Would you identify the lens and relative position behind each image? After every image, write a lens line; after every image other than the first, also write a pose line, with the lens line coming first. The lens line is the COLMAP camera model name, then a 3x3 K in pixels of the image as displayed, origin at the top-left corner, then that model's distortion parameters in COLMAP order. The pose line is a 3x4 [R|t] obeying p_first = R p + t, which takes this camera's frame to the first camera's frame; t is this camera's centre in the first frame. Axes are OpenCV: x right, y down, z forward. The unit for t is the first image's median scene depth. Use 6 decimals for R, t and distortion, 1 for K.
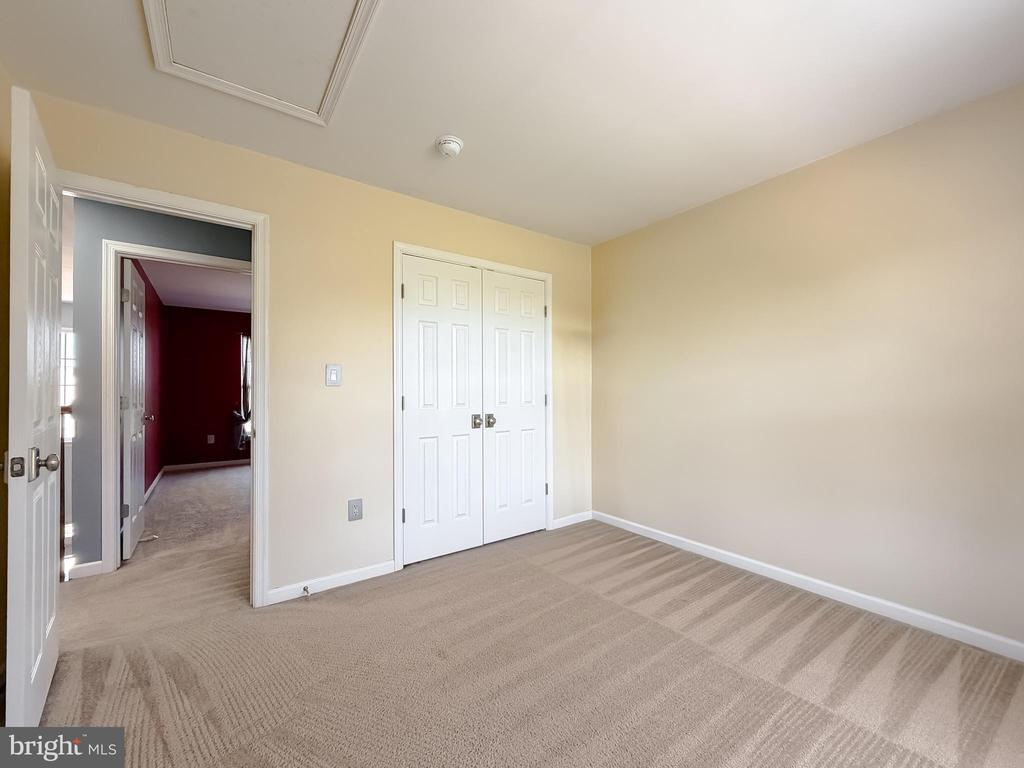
lens RADIAL K [[416.6, 0, 506.9], [0, 416.6, 388.0], [0, 0, 1]] dist [0.003034, 0.000325]
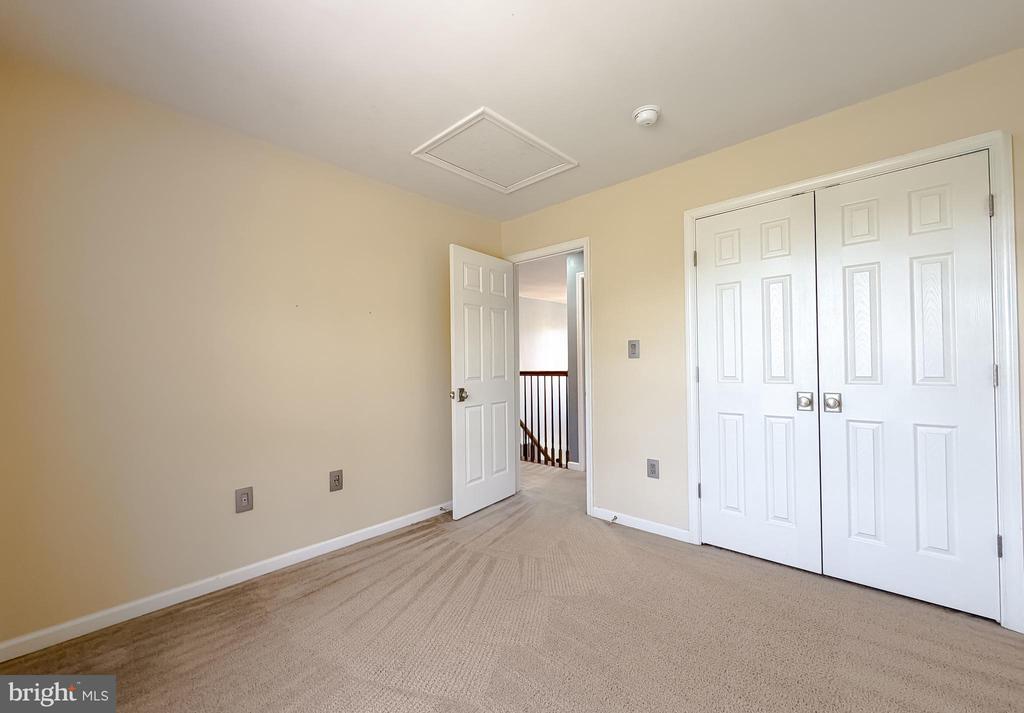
lens RADIAL K [[426.7, 0, 509.0], [0, 426.7, 360.4], [0, 0, 1]] dist [-0.002545, 0.000028]
pose [[0.188115, -0.000784, -0.982147, 0.659194], [0.032143, 0.999469, 0.005359, -0.017126], [0.981621, -0.032577, 0.188040, 0.395955]]
